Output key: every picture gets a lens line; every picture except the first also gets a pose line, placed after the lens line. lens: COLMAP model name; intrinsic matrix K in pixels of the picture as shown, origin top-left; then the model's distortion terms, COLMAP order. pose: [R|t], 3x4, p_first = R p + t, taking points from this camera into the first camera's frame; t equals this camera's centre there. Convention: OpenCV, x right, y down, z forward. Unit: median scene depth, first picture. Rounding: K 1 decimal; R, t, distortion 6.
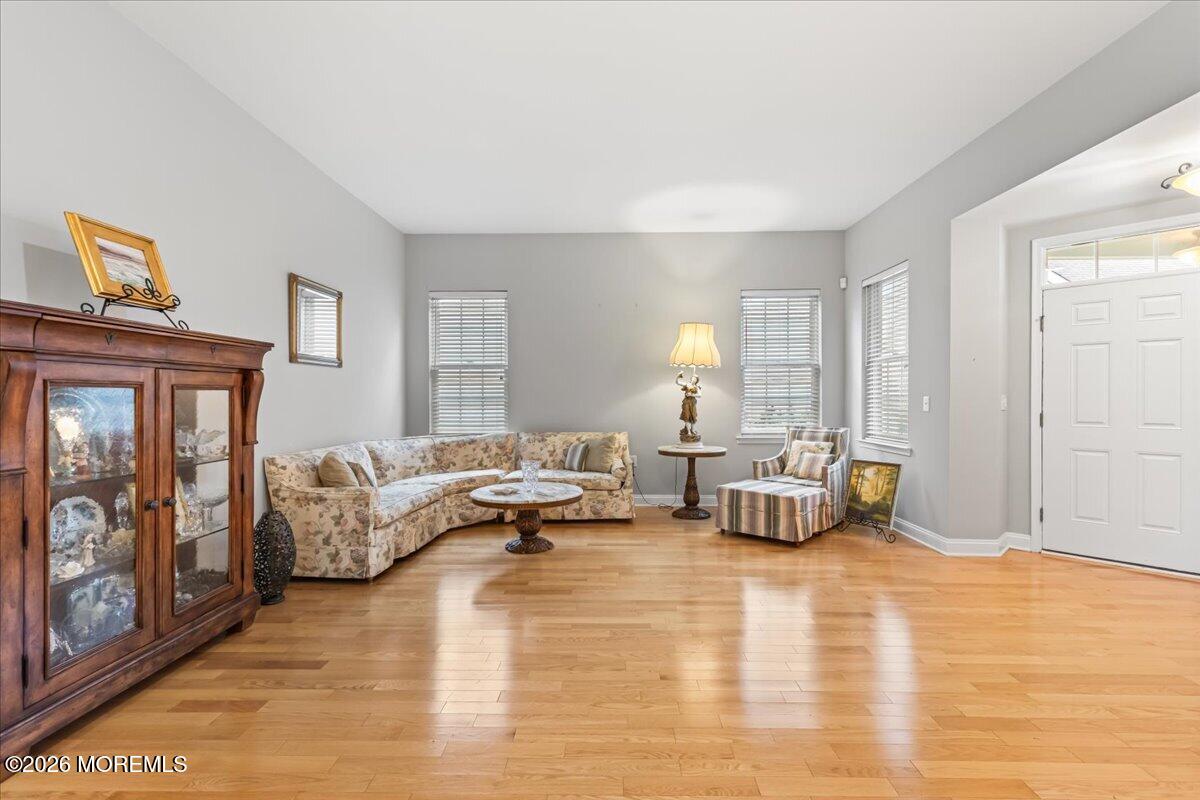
lens RADIAL K [[546.2, 0, 604.4], [0, 546.2, 403.0], [0, 0, 1]] dist [0.002034, 0.000359]
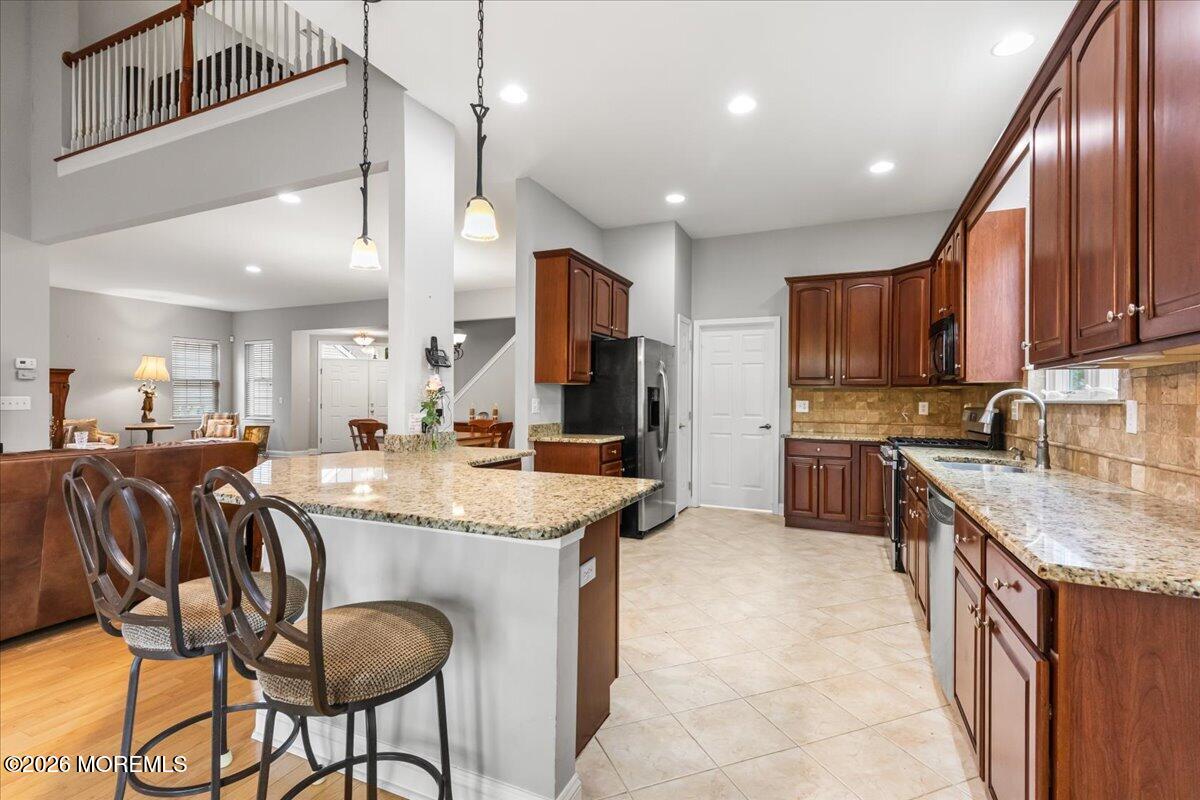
lens RADIAL K [[546.2, 0, 603.2], [0, 546.2, 398.6], [0, 0, 1]] dist [0.002034, 0.000359]
pose [[0.400374, 0.005061, 0.916338, -0.888474], [-0.000158, 0.999985, -0.005453, 0.004059], [-0.916352, 0.002038, 0.400369, -1.079281]]
